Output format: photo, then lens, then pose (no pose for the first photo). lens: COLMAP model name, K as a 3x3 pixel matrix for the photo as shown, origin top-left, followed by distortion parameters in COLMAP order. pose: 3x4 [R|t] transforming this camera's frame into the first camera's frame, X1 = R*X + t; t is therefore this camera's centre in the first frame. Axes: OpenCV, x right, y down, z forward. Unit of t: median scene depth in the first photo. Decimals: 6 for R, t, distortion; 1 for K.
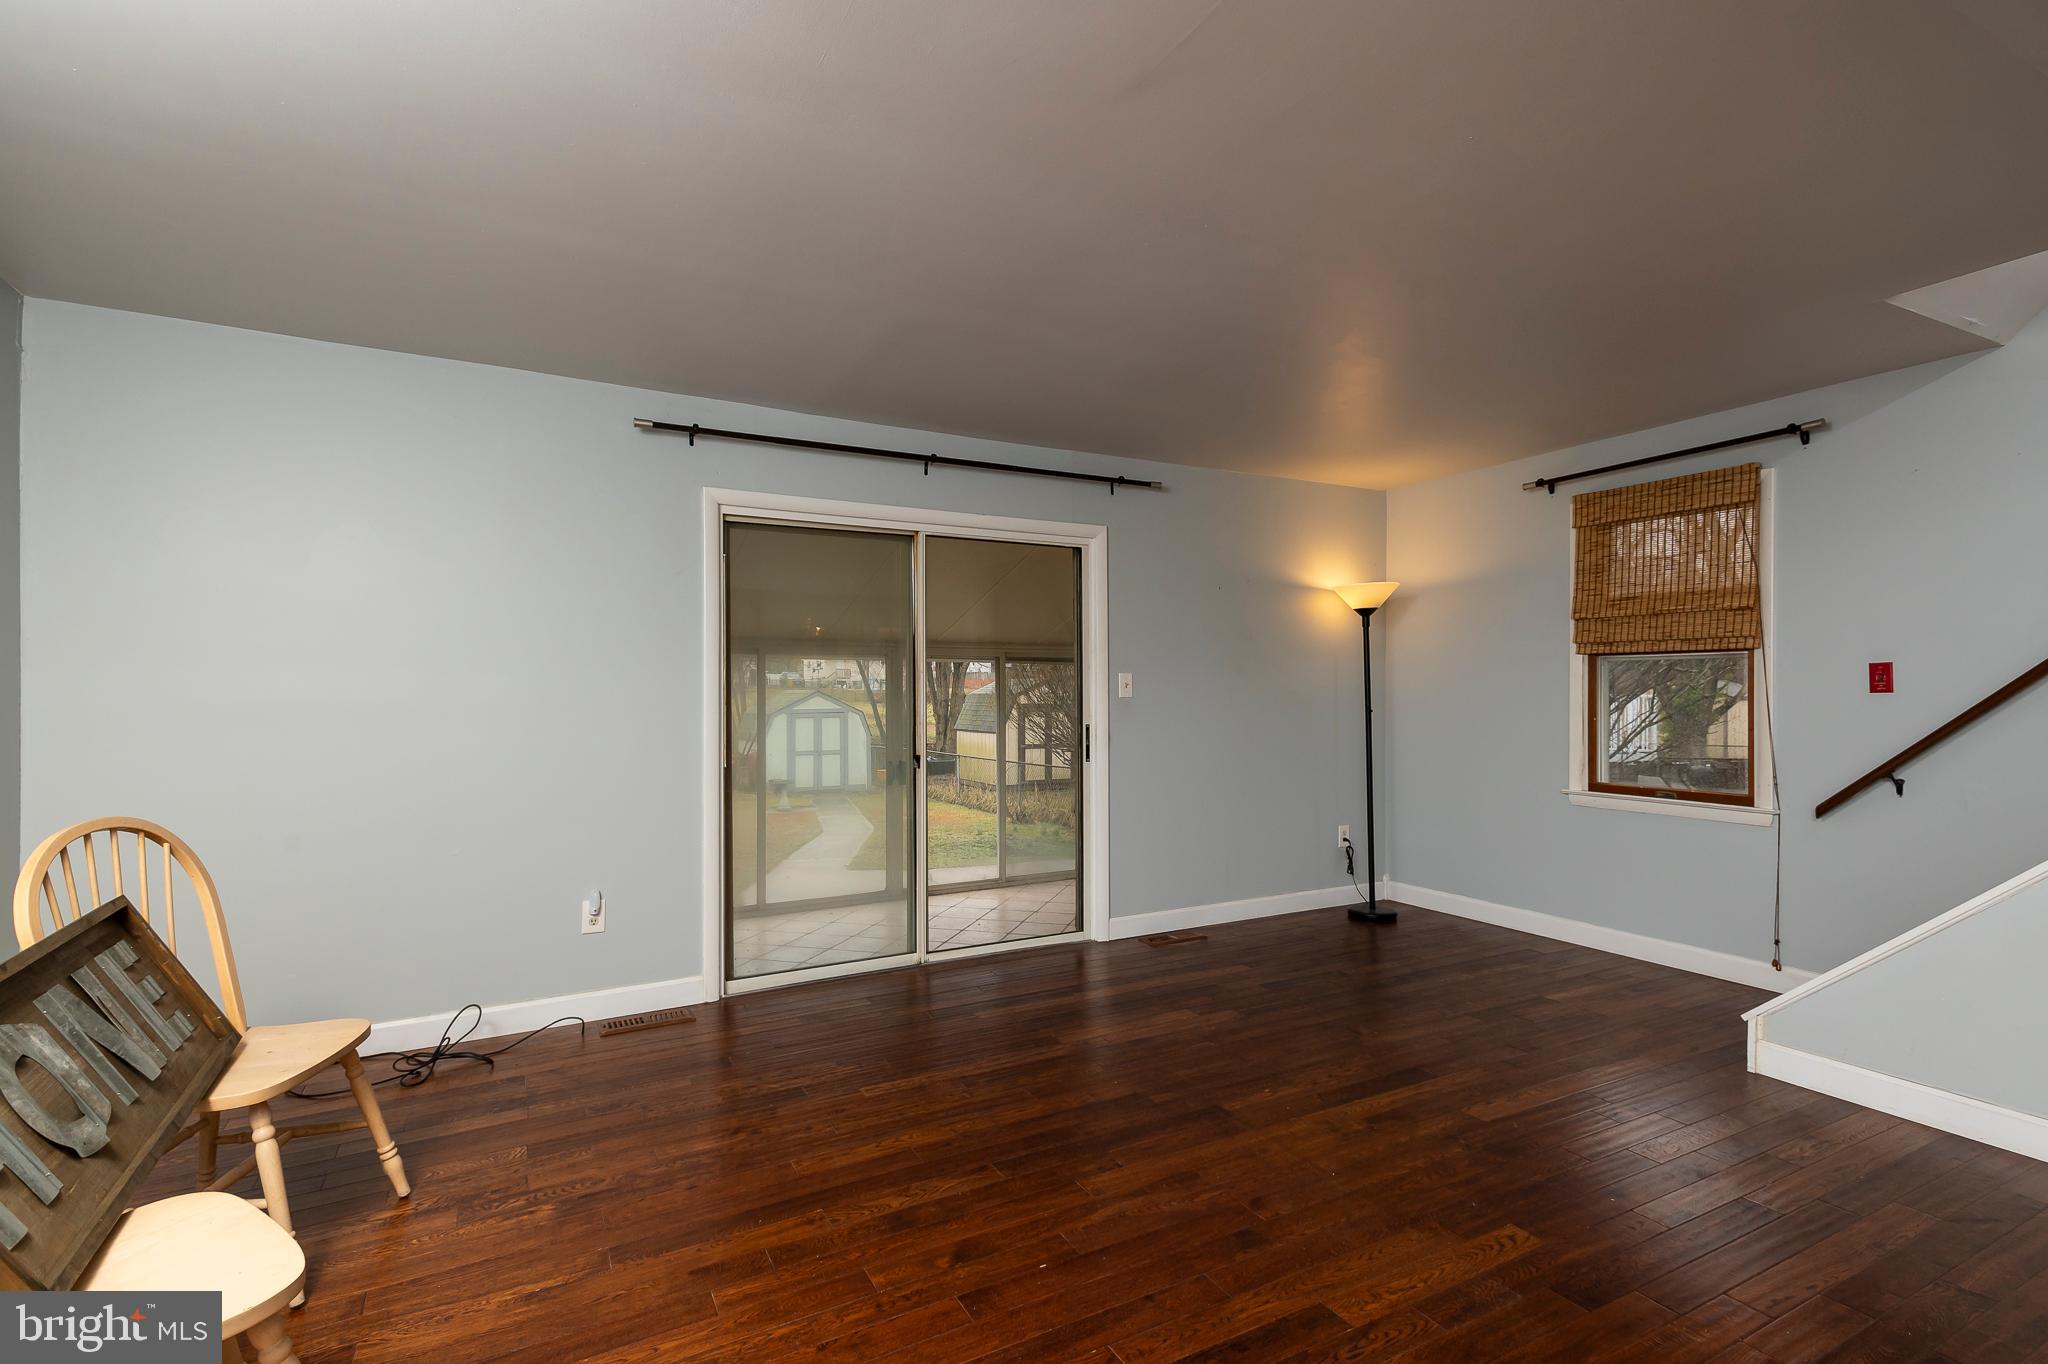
lens RADIAL K [[970.2, 0, 1027.6], [0, 970.2, 692.9], [0, 0, 1]] dist [-0.003015, 0.000285]
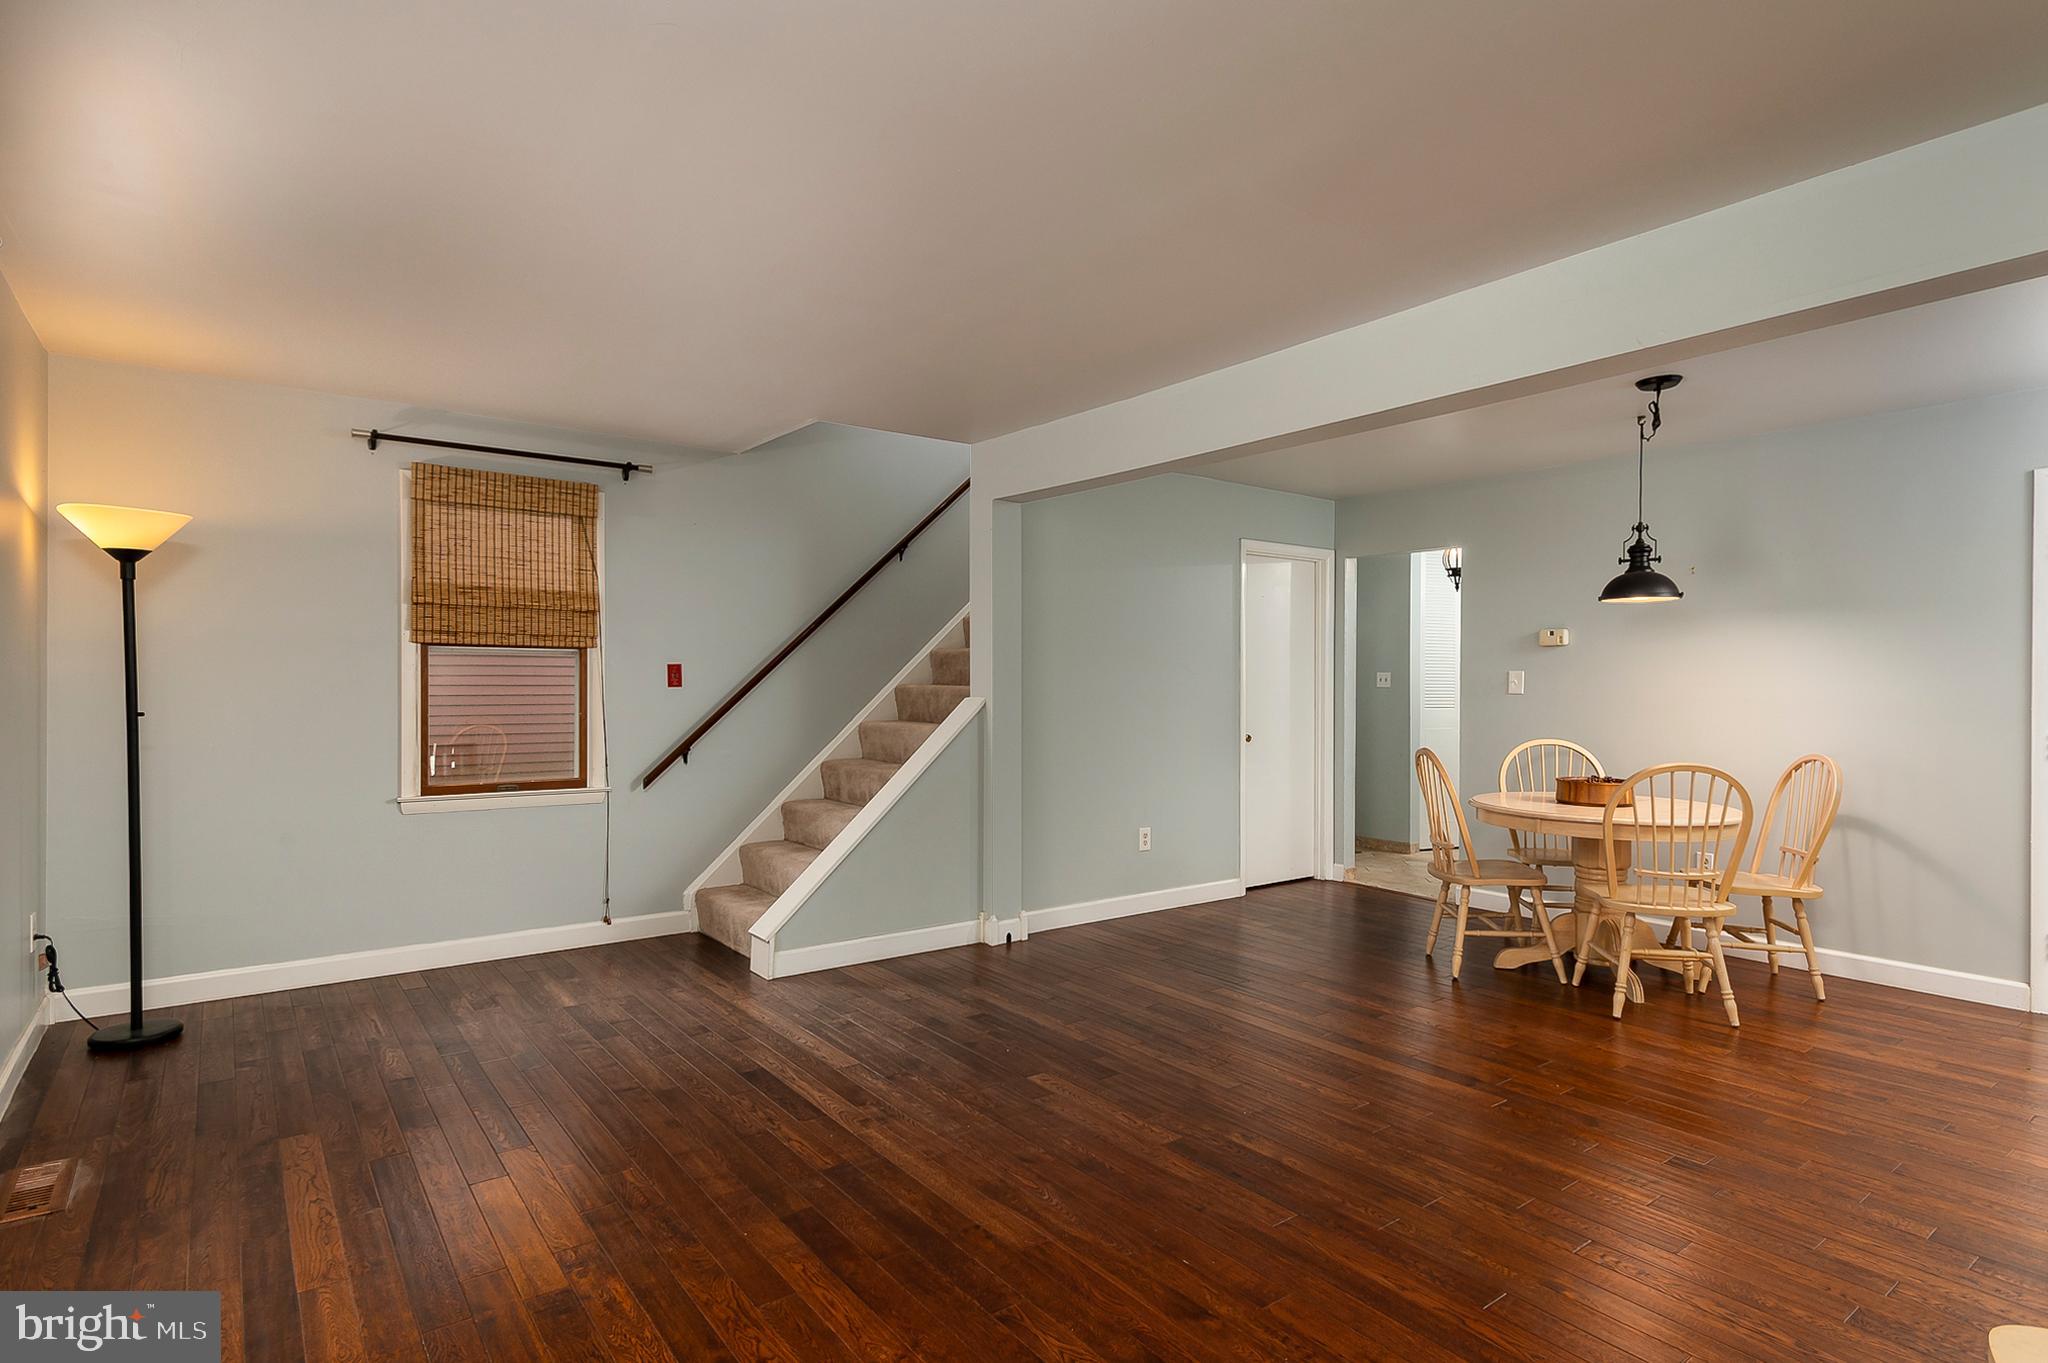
lens RADIAL K [[1034.6, 0, 1028.2], [0, 1034.6, 683.1], [0, 0, 1]] dist [0.012349, -0.000033]
pose [[-0.176418, 0.002674, 0.984312, -0.503070], [-0.006202, 0.999973, -0.003828, -0.002862], [-0.984296, -0.006780, -0.176397, 0.667716]]
